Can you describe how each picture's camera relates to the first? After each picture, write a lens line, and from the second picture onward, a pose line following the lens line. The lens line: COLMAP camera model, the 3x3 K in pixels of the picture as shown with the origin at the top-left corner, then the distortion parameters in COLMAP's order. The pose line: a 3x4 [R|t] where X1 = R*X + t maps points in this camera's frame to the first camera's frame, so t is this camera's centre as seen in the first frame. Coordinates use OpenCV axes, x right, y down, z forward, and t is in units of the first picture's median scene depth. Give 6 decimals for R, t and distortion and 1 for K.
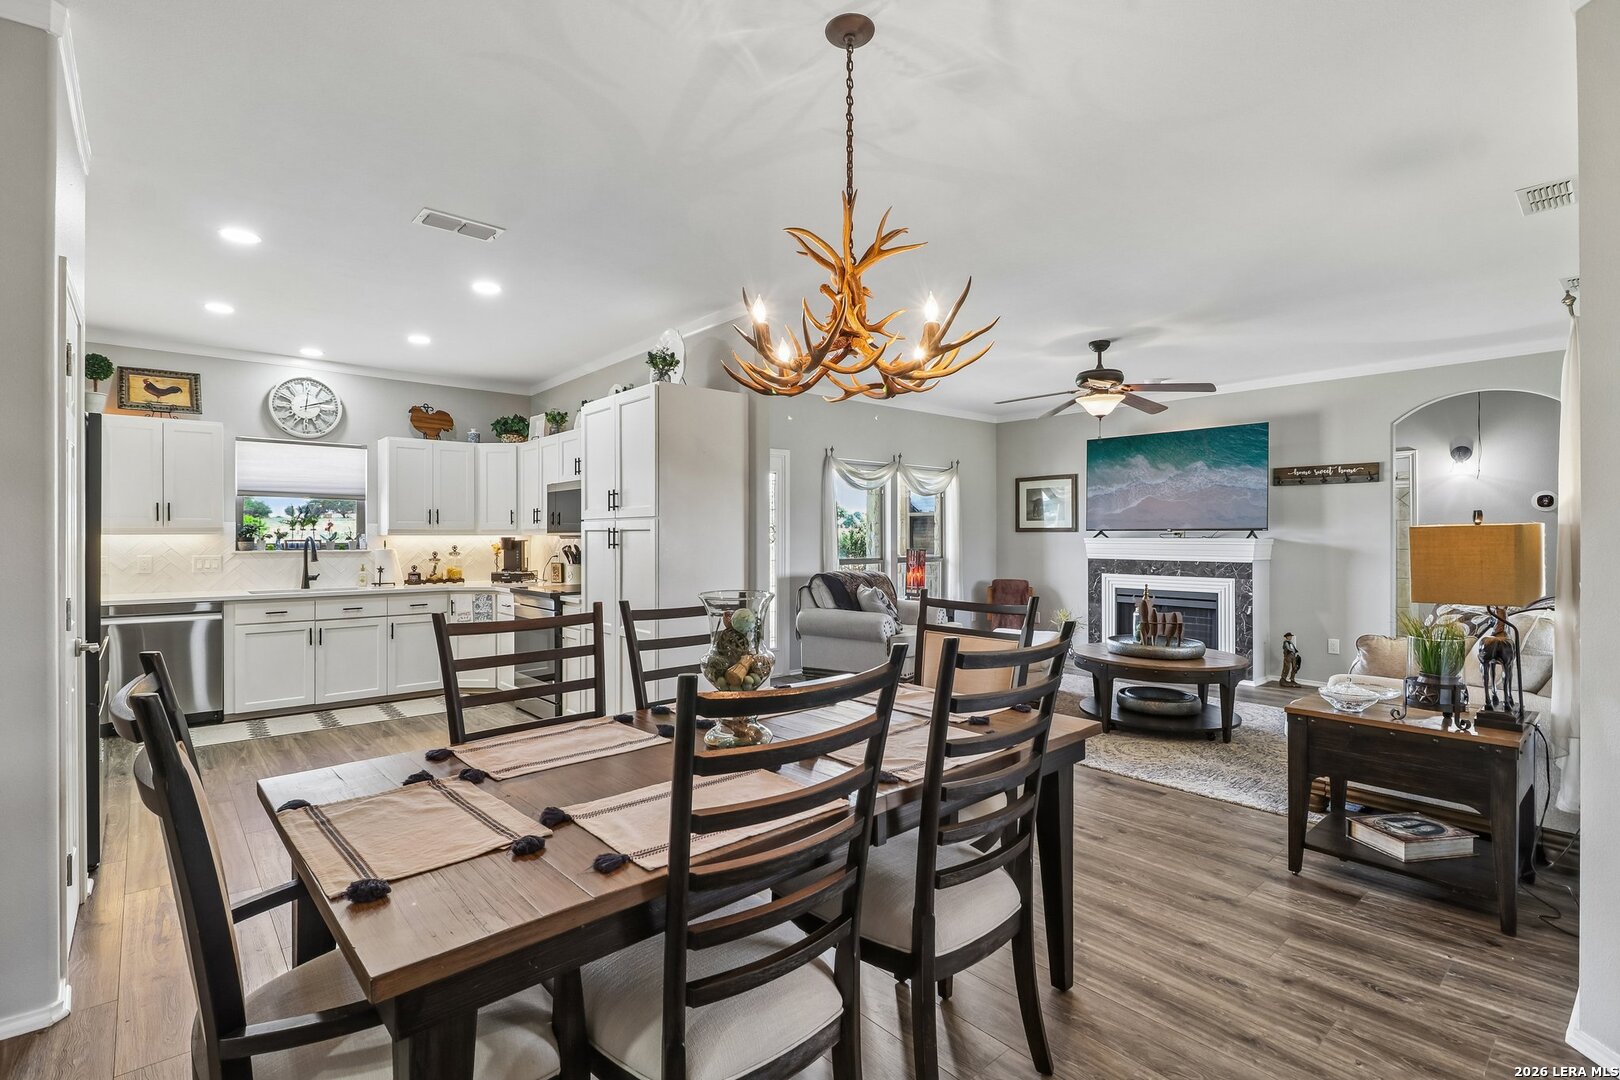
lens RADIAL K [[752.8, 0, 793.6], [0, 752.8, 534.3], [0, 0, 1]] dist [0.005515, -0.005363]
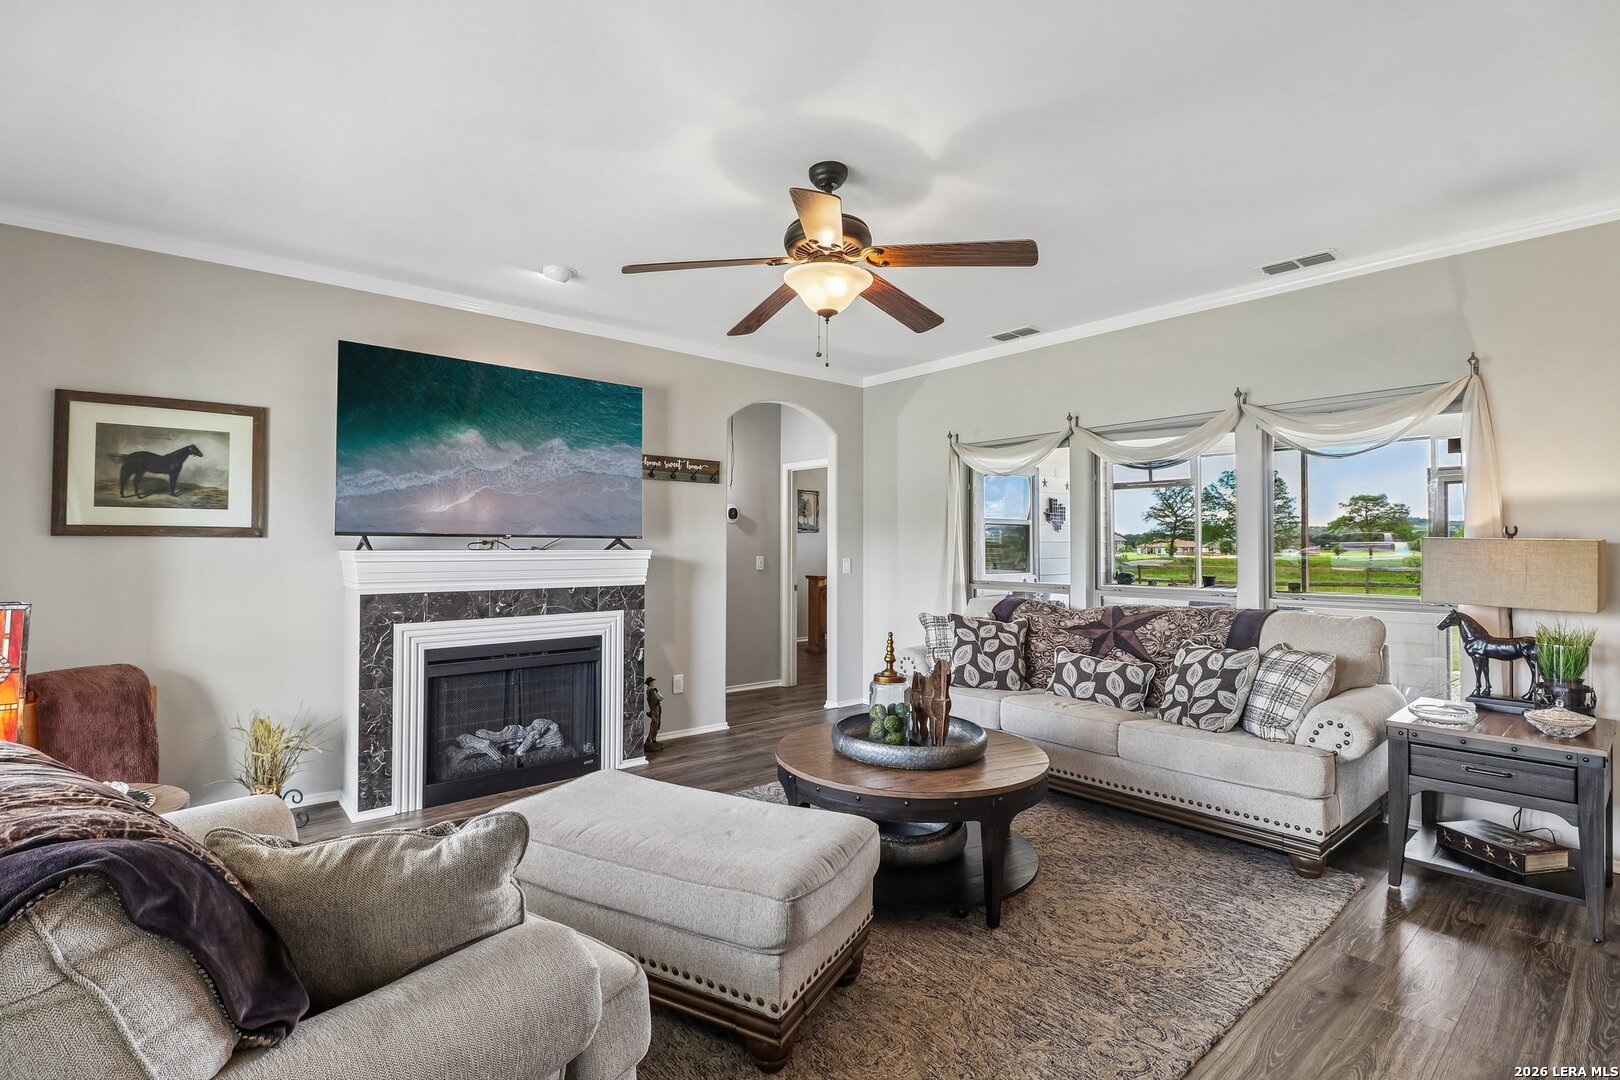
lens RADIAL K [[752.8, 0, 792.1], [0, 752.8, 526.0], [0, 0, 1]] dist [0.005515, -0.005363]
pose [[0.006083, 0.023178, 0.999713, -0.086058], [-0.003935, 0.999724, -0.023154, -0.000904], [-0.999974, -0.003793, 0.006172, 0.855615]]
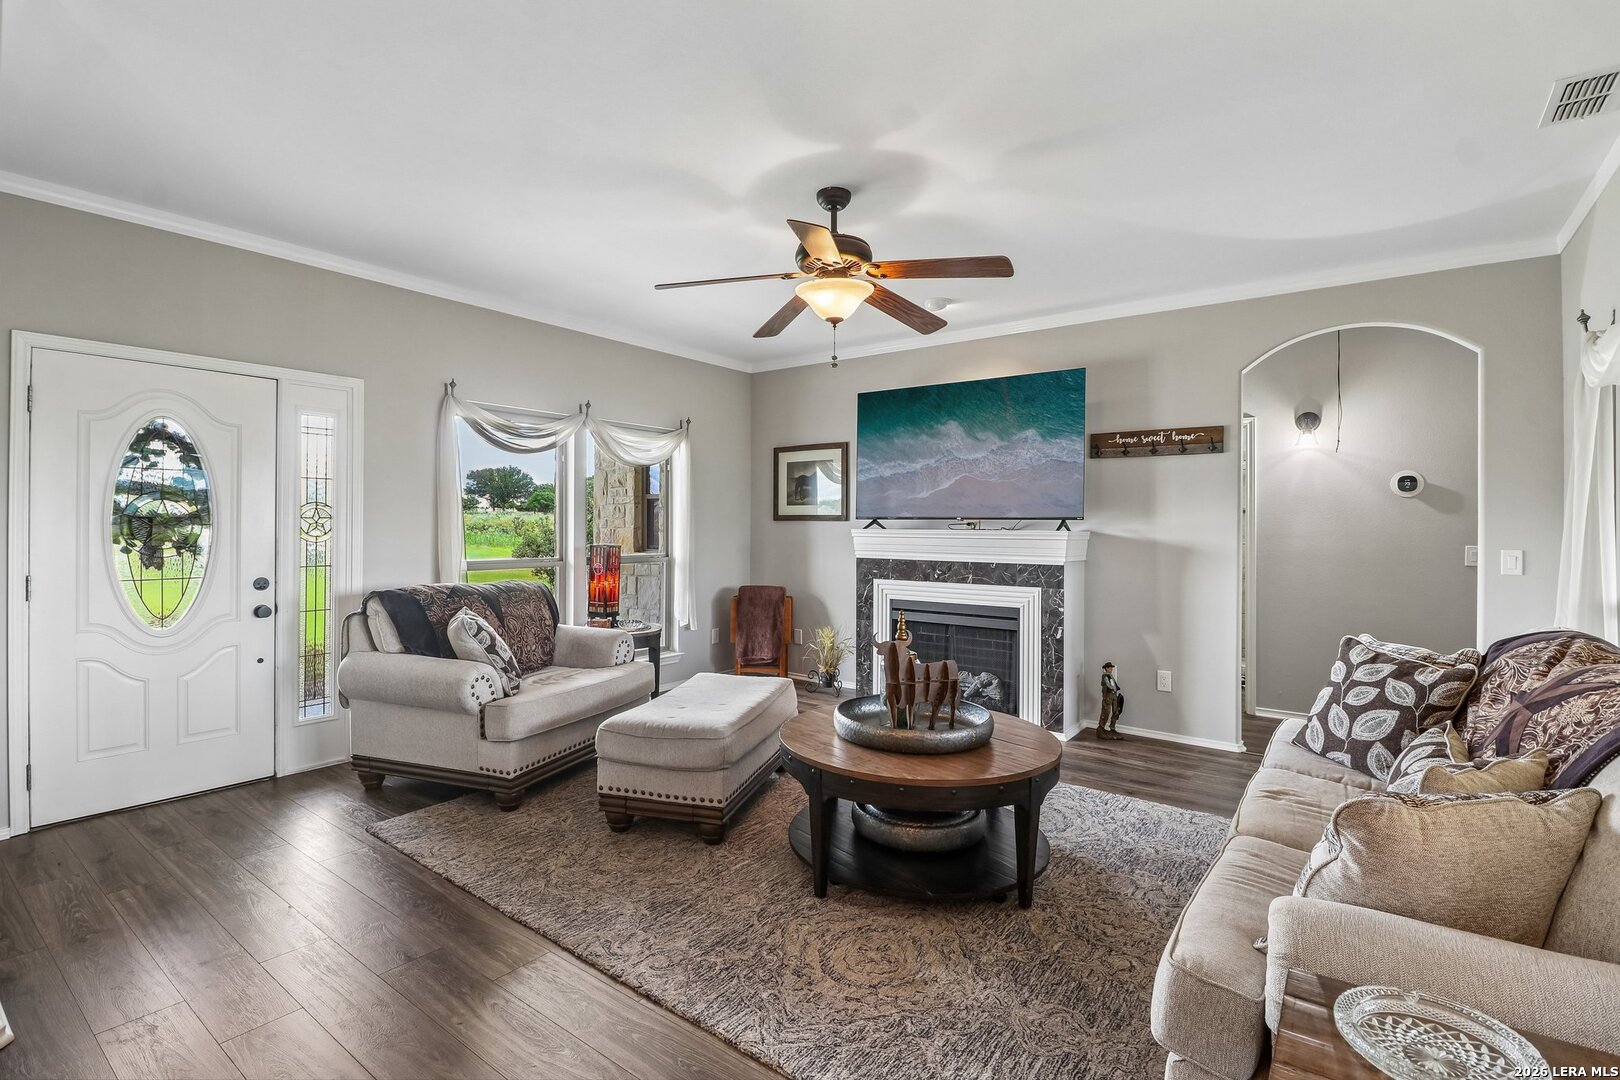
lens RADIAL K [[752.8, 0, 809.7], [0, 752.8, 529.6], [0, 0, 1]] dist [0.005515, -0.005363]
pose [[0.973479, 0.003901, 0.228745, 0.214472], [-0.005514, 0.999964, 0.006410, 0.001131], [-0.228712, -0.007501, 0.973465, 0.366159]]
